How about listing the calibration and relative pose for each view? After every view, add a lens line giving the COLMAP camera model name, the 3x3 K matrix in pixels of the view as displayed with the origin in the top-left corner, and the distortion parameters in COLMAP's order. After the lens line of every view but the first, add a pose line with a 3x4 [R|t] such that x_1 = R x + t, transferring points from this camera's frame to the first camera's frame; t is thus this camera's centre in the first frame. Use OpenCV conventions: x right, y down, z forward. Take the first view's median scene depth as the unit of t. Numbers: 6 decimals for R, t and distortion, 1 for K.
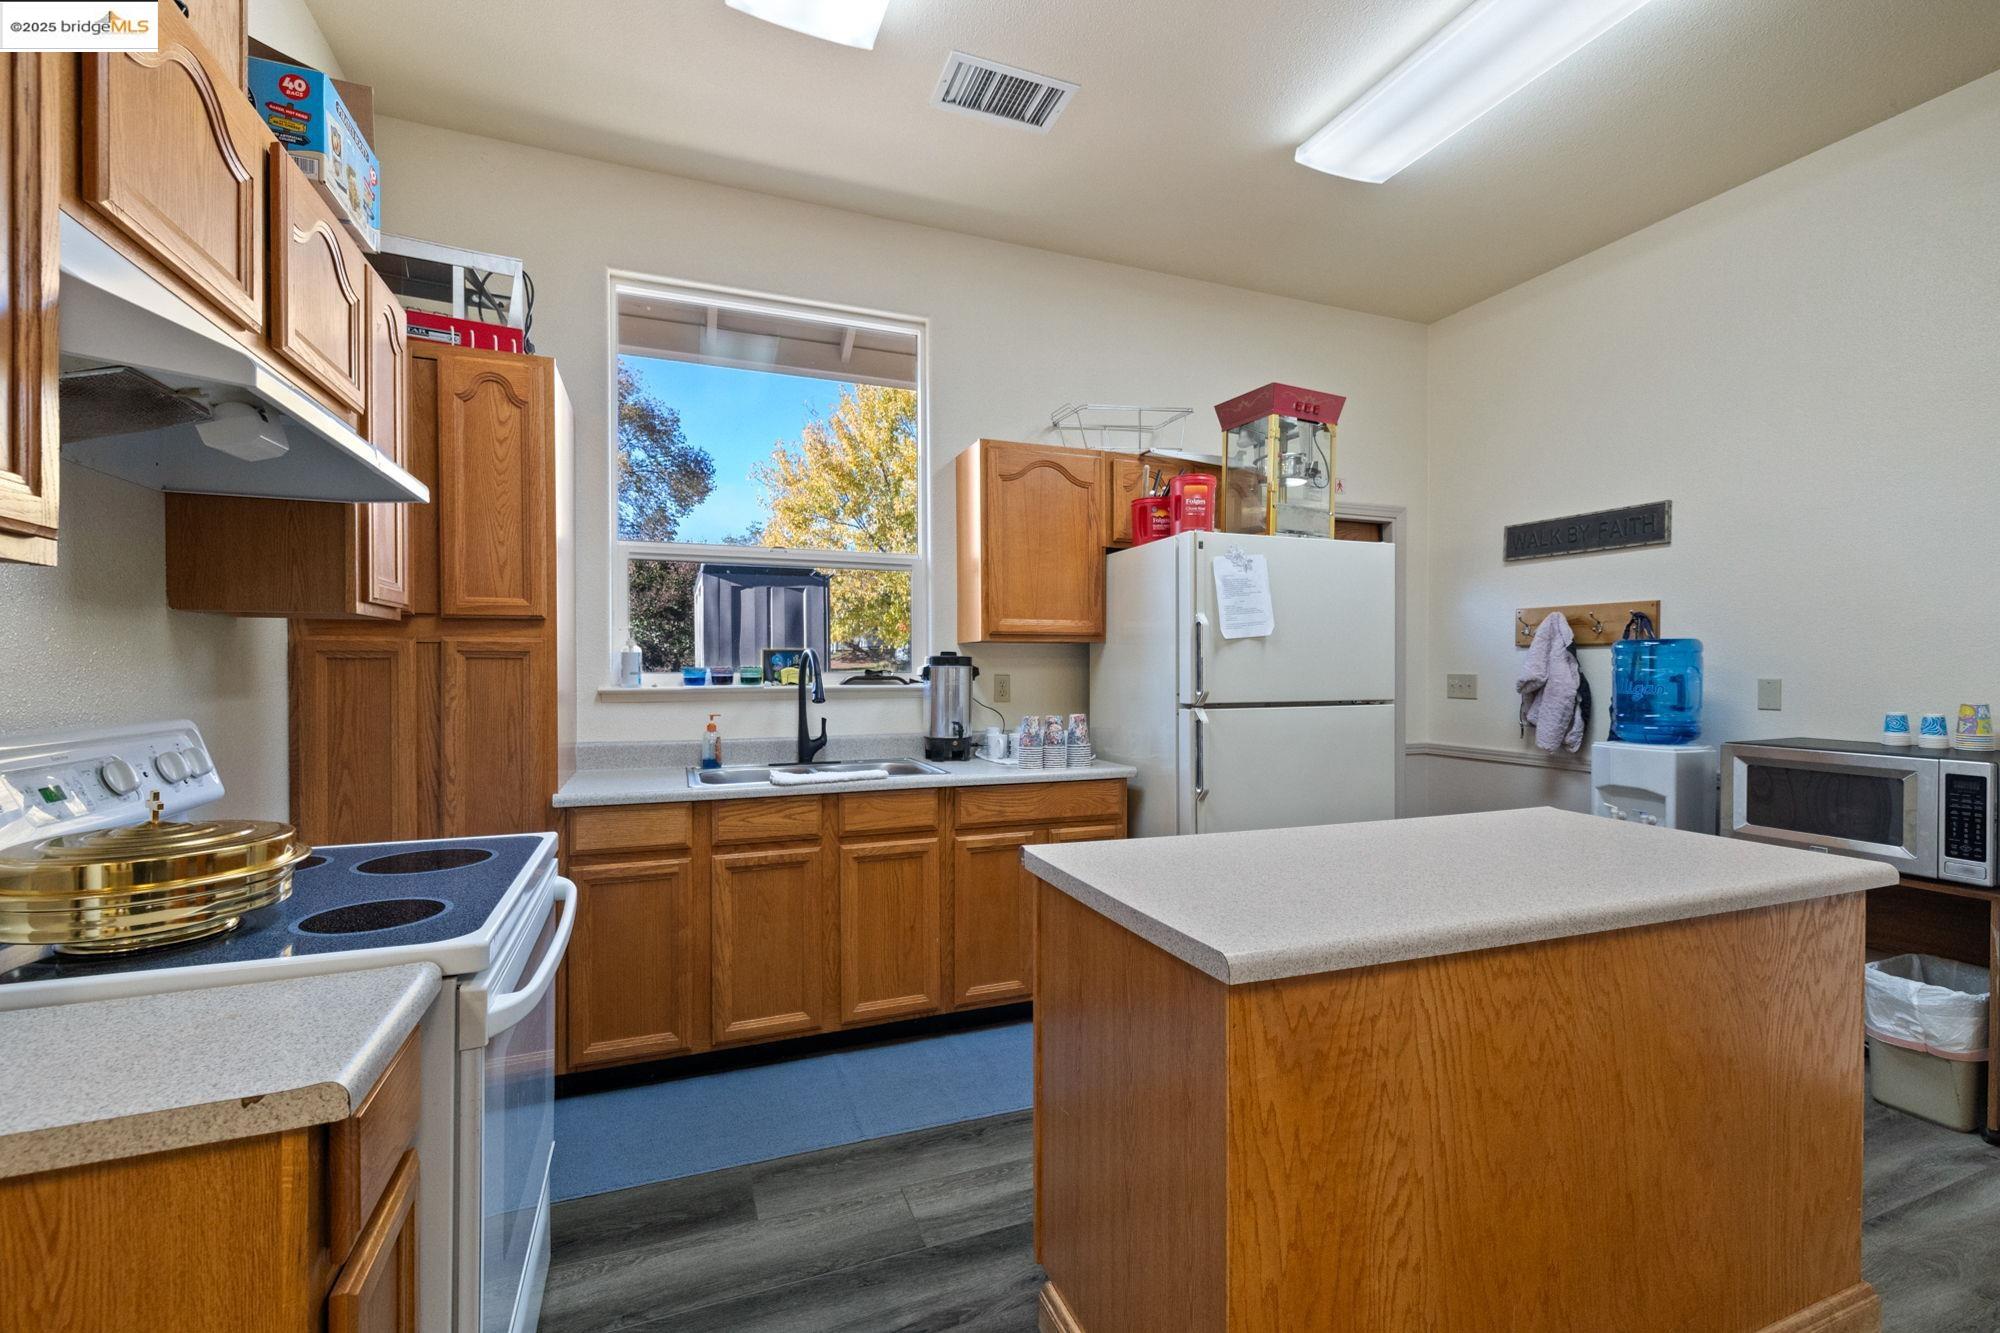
lens RADIAL K [[844.5, 0, 1011.5], [0, 844.5, 668.0], [0, 0, 1]] dist [0.000259, 0.000310]
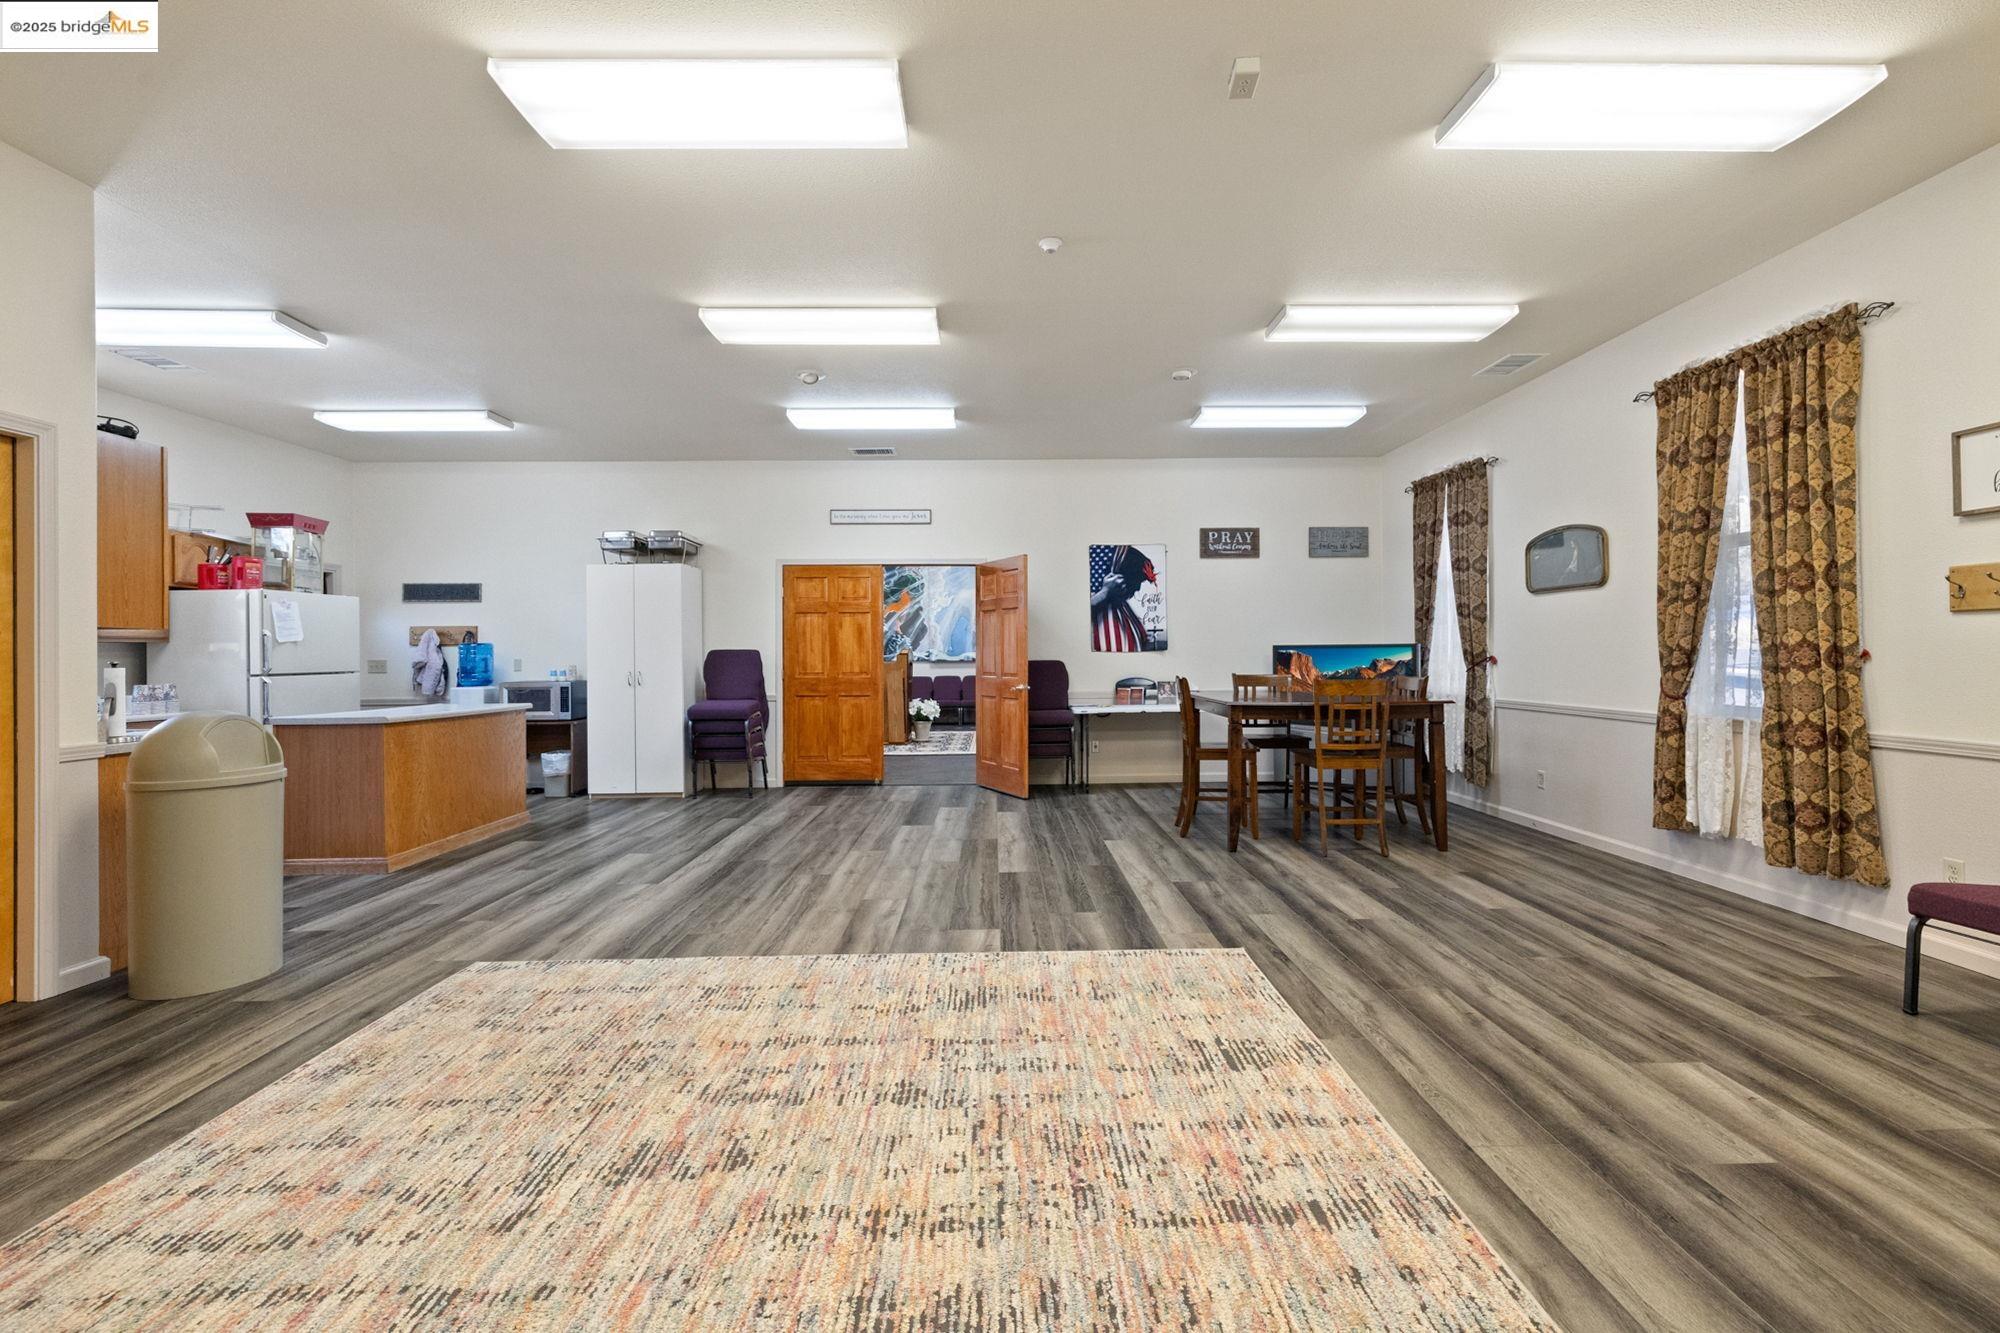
lens RADIAL K [[845.9, 0, 1006.1], [0, 845.9, 653.2], [0, 0, 1]] dist [0.001779, 0.000523]
pose [[0.356154, -0.004824, 0.934415, -0.929268], [0.012184, 0.999926, 0.000518, 0.011194], [-0.934348, 0.011200, 0.356187, -1.238474]]
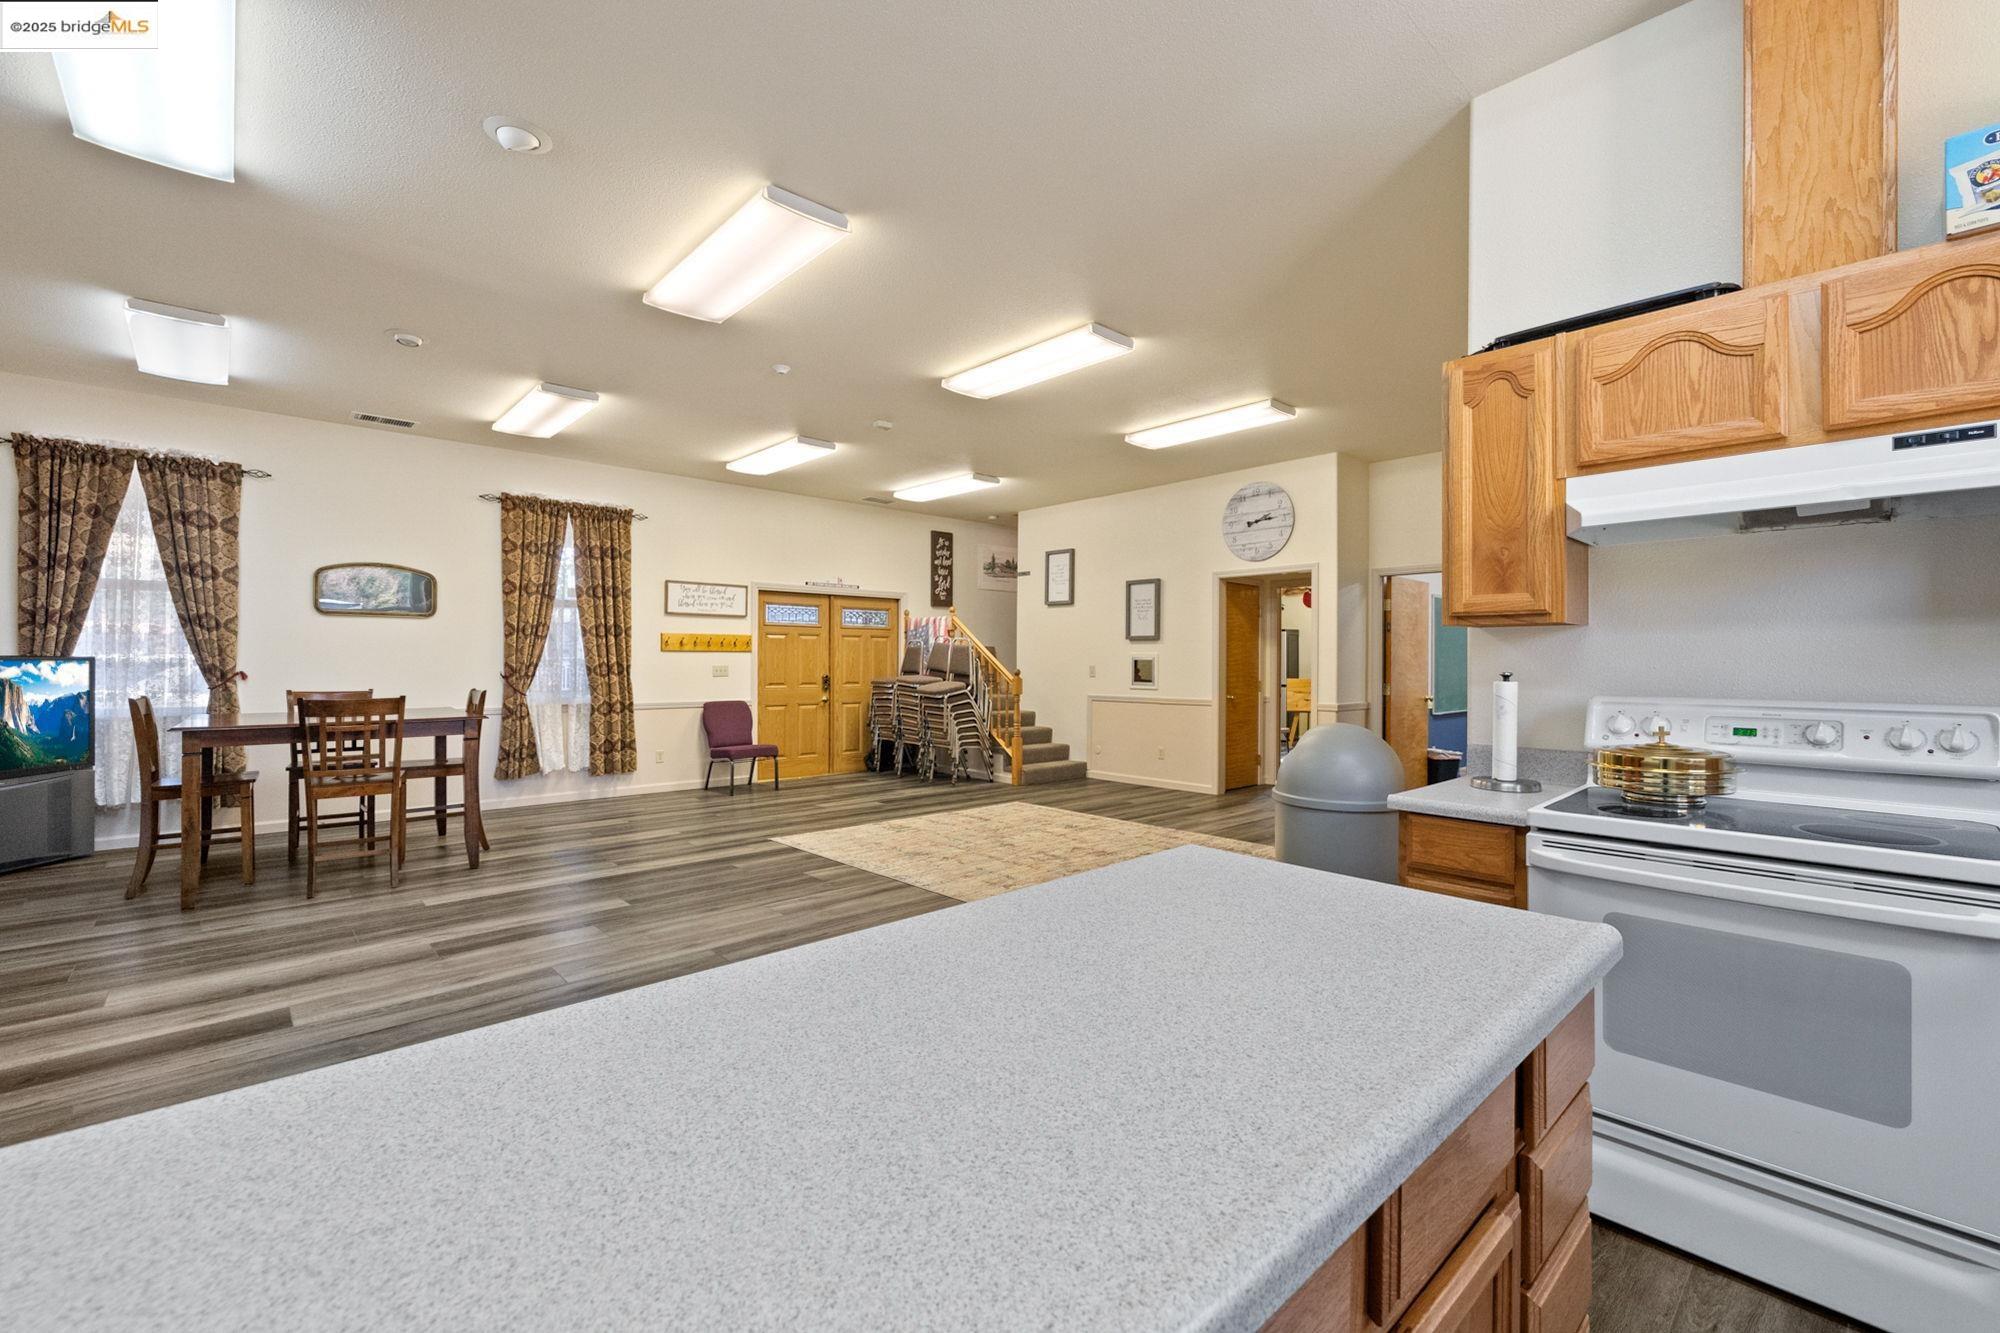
lens RADIAL K [[838.3, 0, 1000.0], [0, 838.3, 666.5], [0, 0, 1]] dist [-0.000103, 0.000499]
pose [[-0.934022, -0.001625, -0.357212, 0.370957], [-0.004497, 0.999964, 0.007209, 0.000816], [0.357187, 0.008340, -0.933996, 0.760890]]
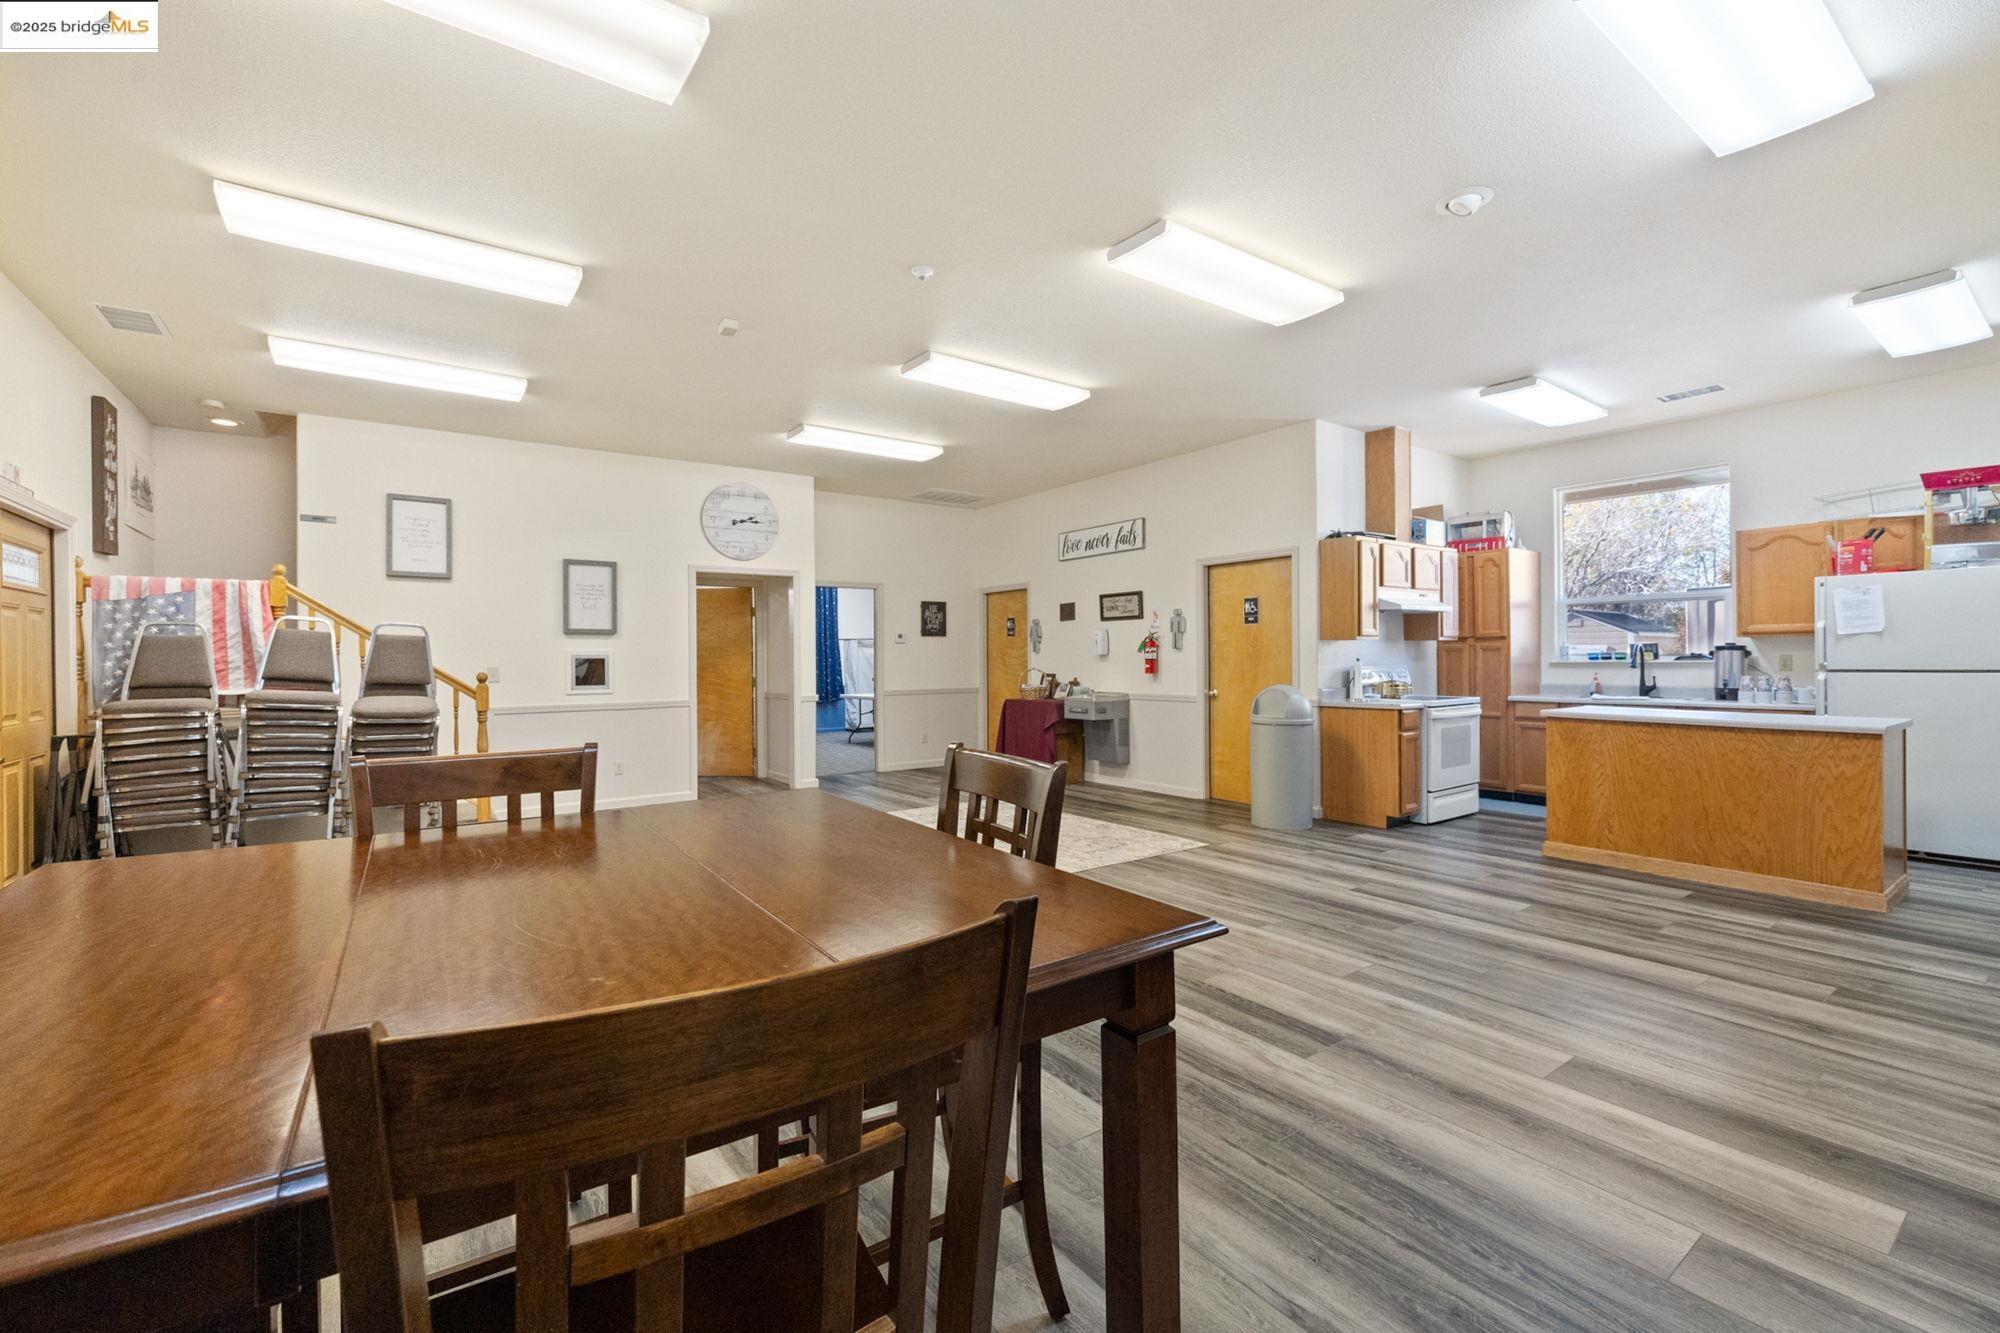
lens RADIAL K [[850.7, 0, 1005.0], [0, 850.7, 674.8], [0, 0, 1]] dist [0.001092, 0.000386]
pose [[0.248928, 0.016112, -0.968388, 1.409564], [0.006934, 0.999806, 0.018417, 0.005889], [0.968497, -0.011299, 0.248769, -1.074433]]
